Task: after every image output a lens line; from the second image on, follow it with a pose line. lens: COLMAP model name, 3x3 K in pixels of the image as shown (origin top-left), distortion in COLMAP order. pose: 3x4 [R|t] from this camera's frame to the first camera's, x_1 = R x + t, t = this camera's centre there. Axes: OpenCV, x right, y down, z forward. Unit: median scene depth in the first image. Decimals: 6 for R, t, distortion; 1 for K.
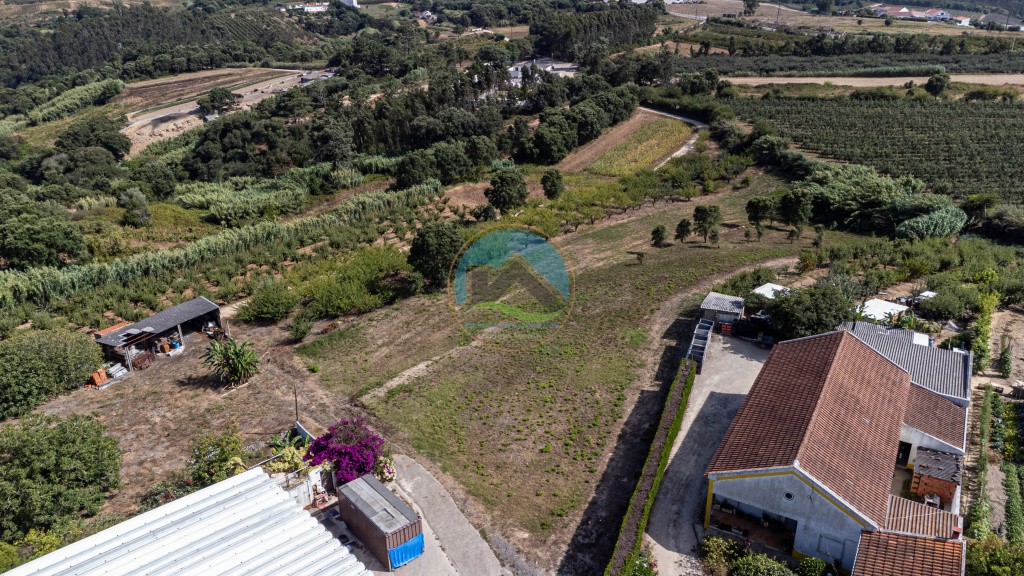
lens RADIAL K [[764.8, 0, 513.5], [0, 764.8, 290.7], [0, 0, 1]] dist [0.010026, 0.058528]
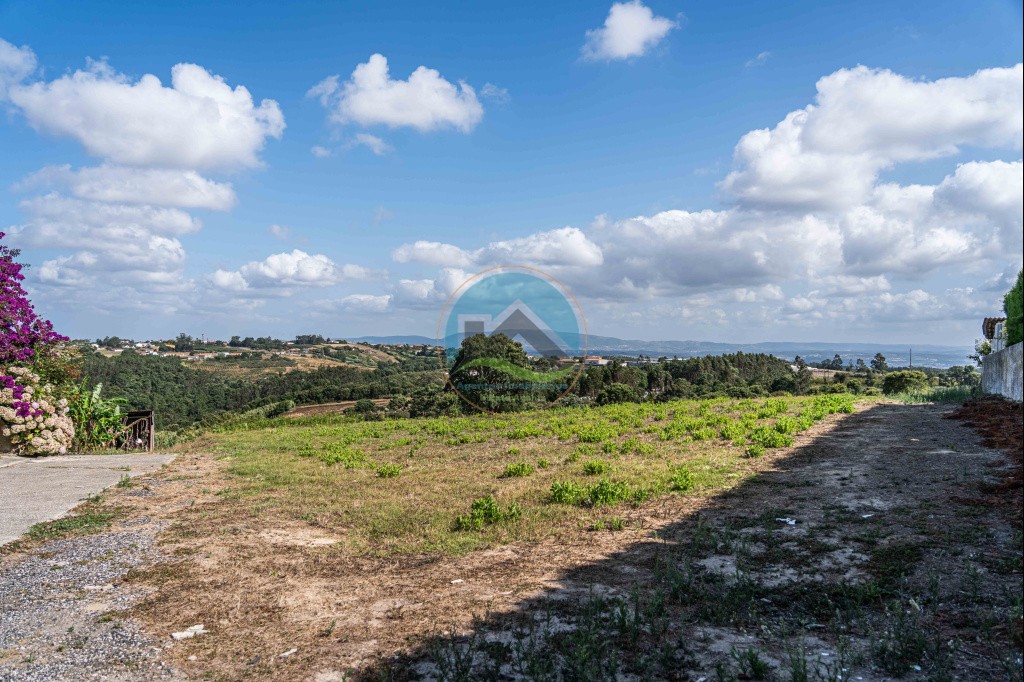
lens RADIAL K [[694.1, 0, 508.4], [0, 694.1, 341.5], [0, 0, 1]] dist [-0.032142, 0.000799]
pose [[0.979398, 0.007396, -0.201802, 0.021068], [-0.092660, 0.904374, -0.416560, 0.094236], [0.179424, 0.426677, 0.886428, 0.246763]]
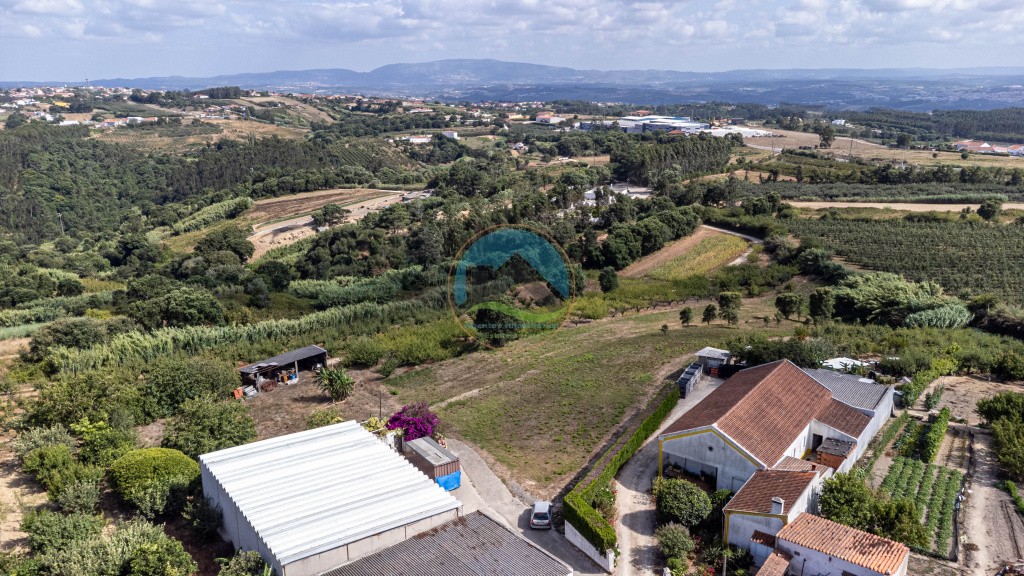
lens RADIAL K [[764.8, 0, 515.1], [0, 764.8, 293.7], [0, 0, 1]] dist [0.010026, 0.058528]
pose [[0.993173, 0.029817, -0.112780, 0.036728], [-0.047062, 0.987030, -0.153484, 0.054207], [0.106740, 0.157744, 0.981694, -0.122743]]
